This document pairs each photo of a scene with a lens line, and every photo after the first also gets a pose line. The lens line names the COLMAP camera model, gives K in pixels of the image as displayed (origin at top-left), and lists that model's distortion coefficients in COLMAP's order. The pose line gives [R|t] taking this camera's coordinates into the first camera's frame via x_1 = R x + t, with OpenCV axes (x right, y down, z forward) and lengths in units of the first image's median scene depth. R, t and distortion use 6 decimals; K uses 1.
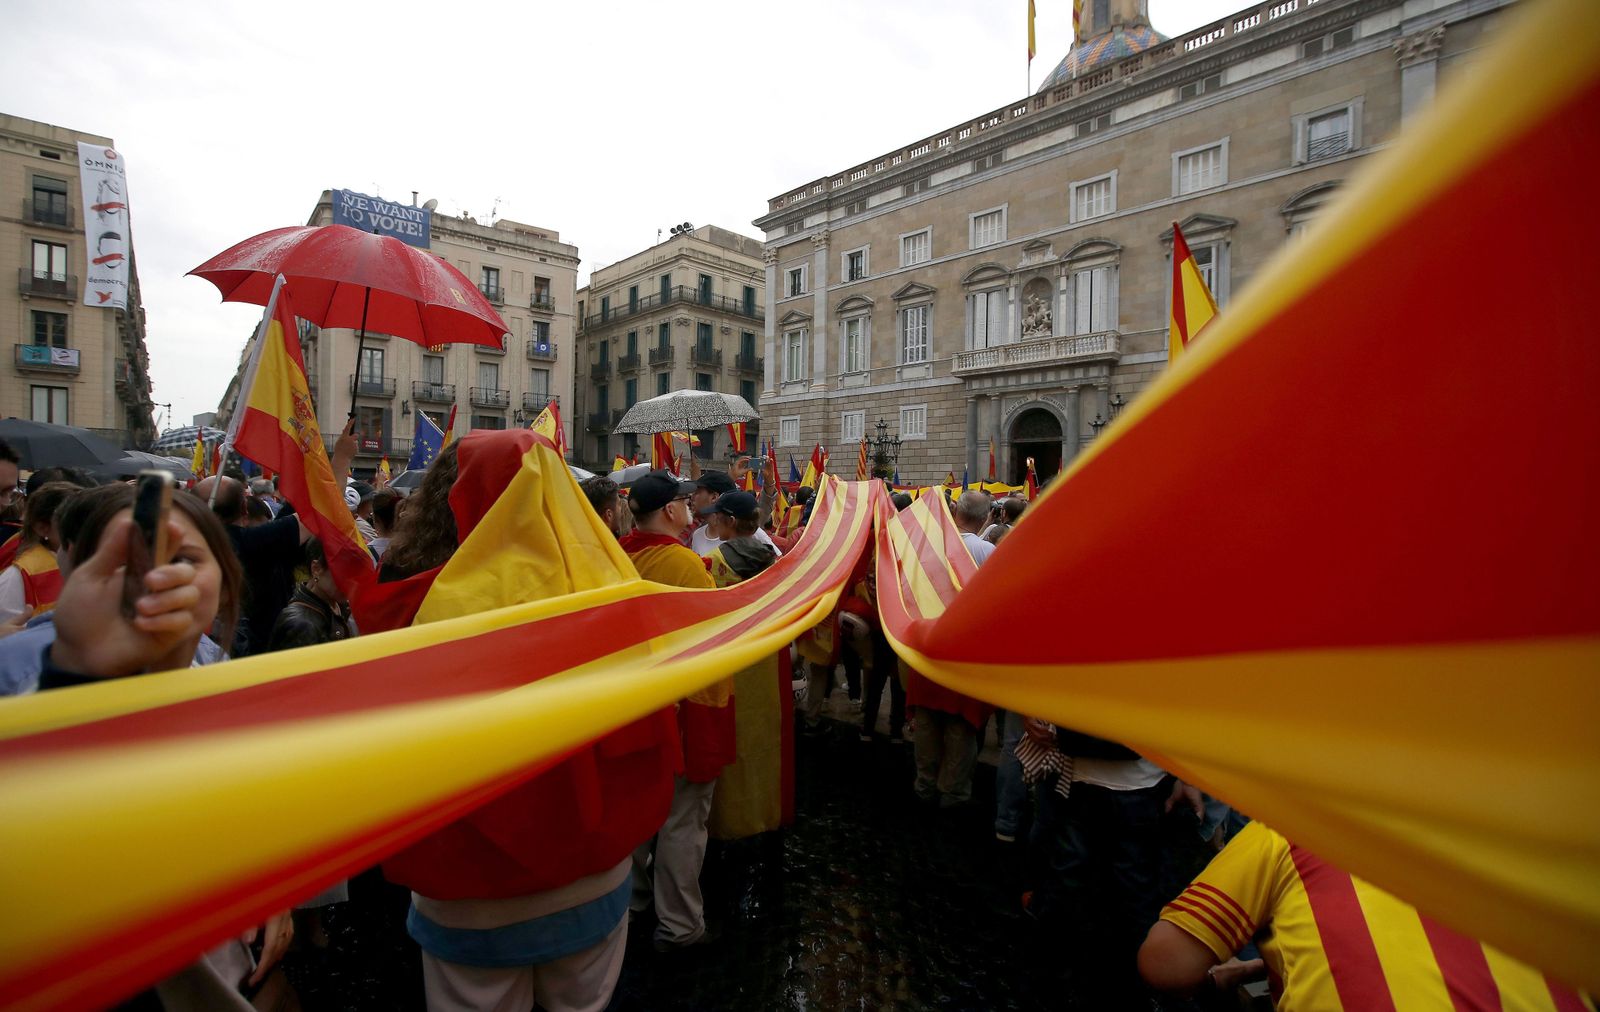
lens RADIAL K [[752.9, 0, 779.9], [0, 752.9, 507.1], [0, 0, 1]] dist [-0.044942, 0.017242]
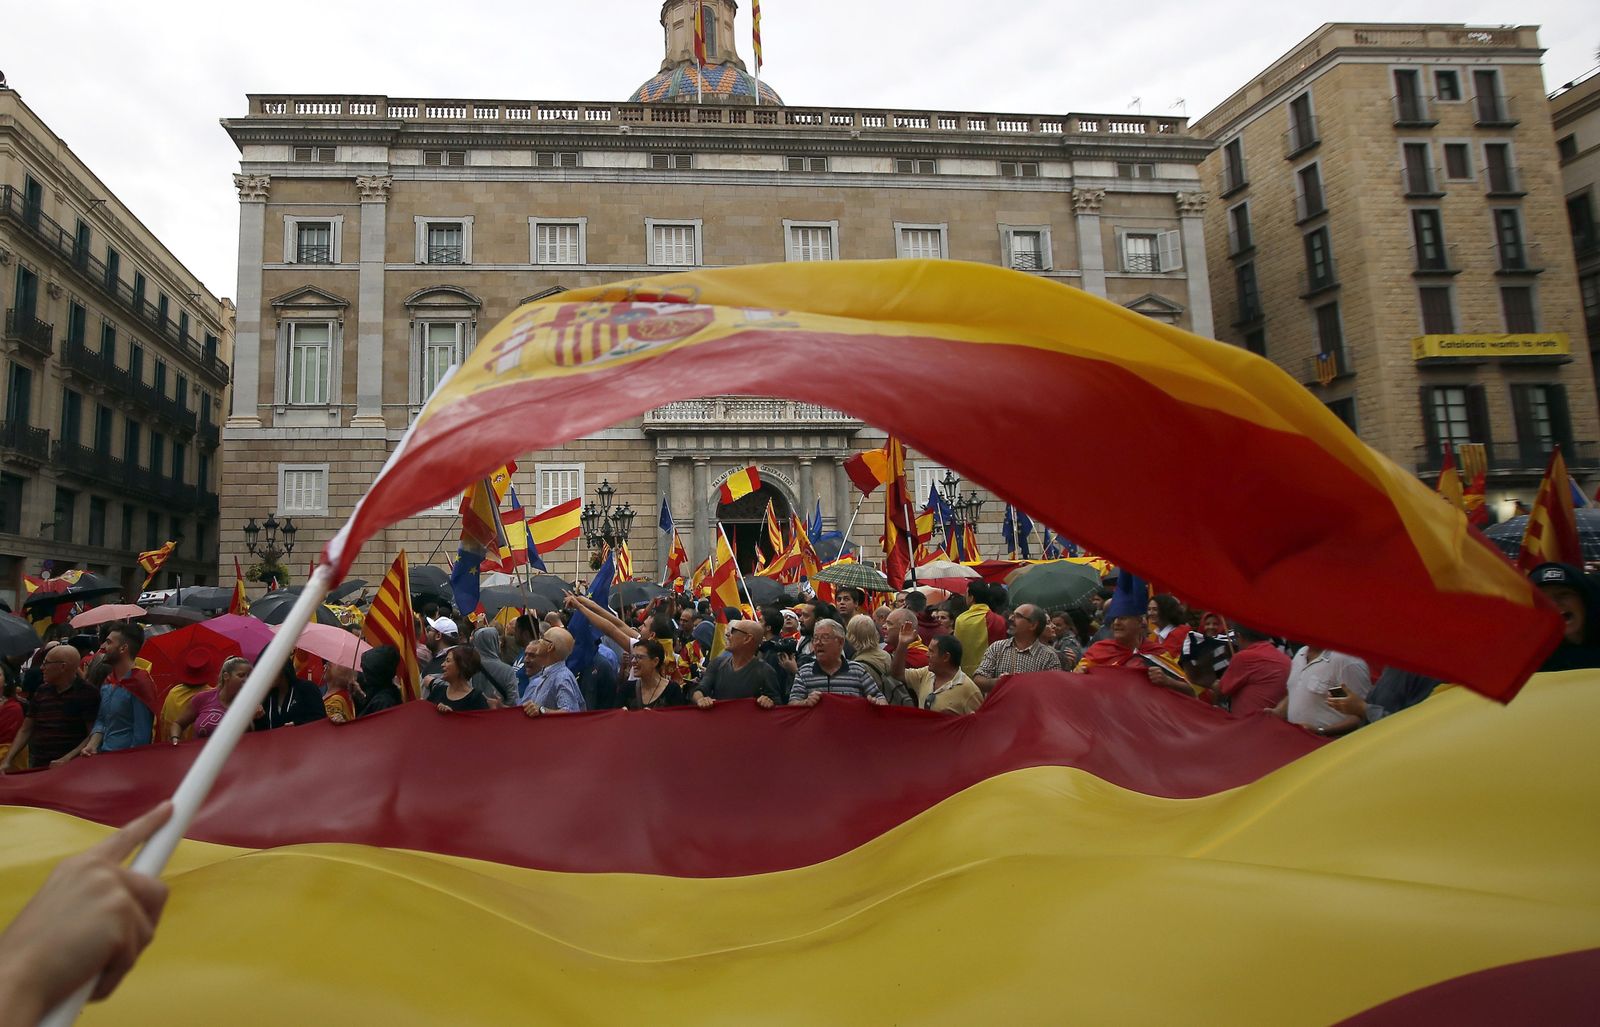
lens RADIAL K [[897.9, 0, 652.1], [0, 897.9, 486.1], [0, 0, 1]] dist [-0.079984, 0.070140]
pose [[0.628220, 0.070335, 0.774850, -0.405032], [0.036979, 0.992081, -0.120035, -0.015896], [-0.777157, 0.104062, 0.620644, 0.446730]]
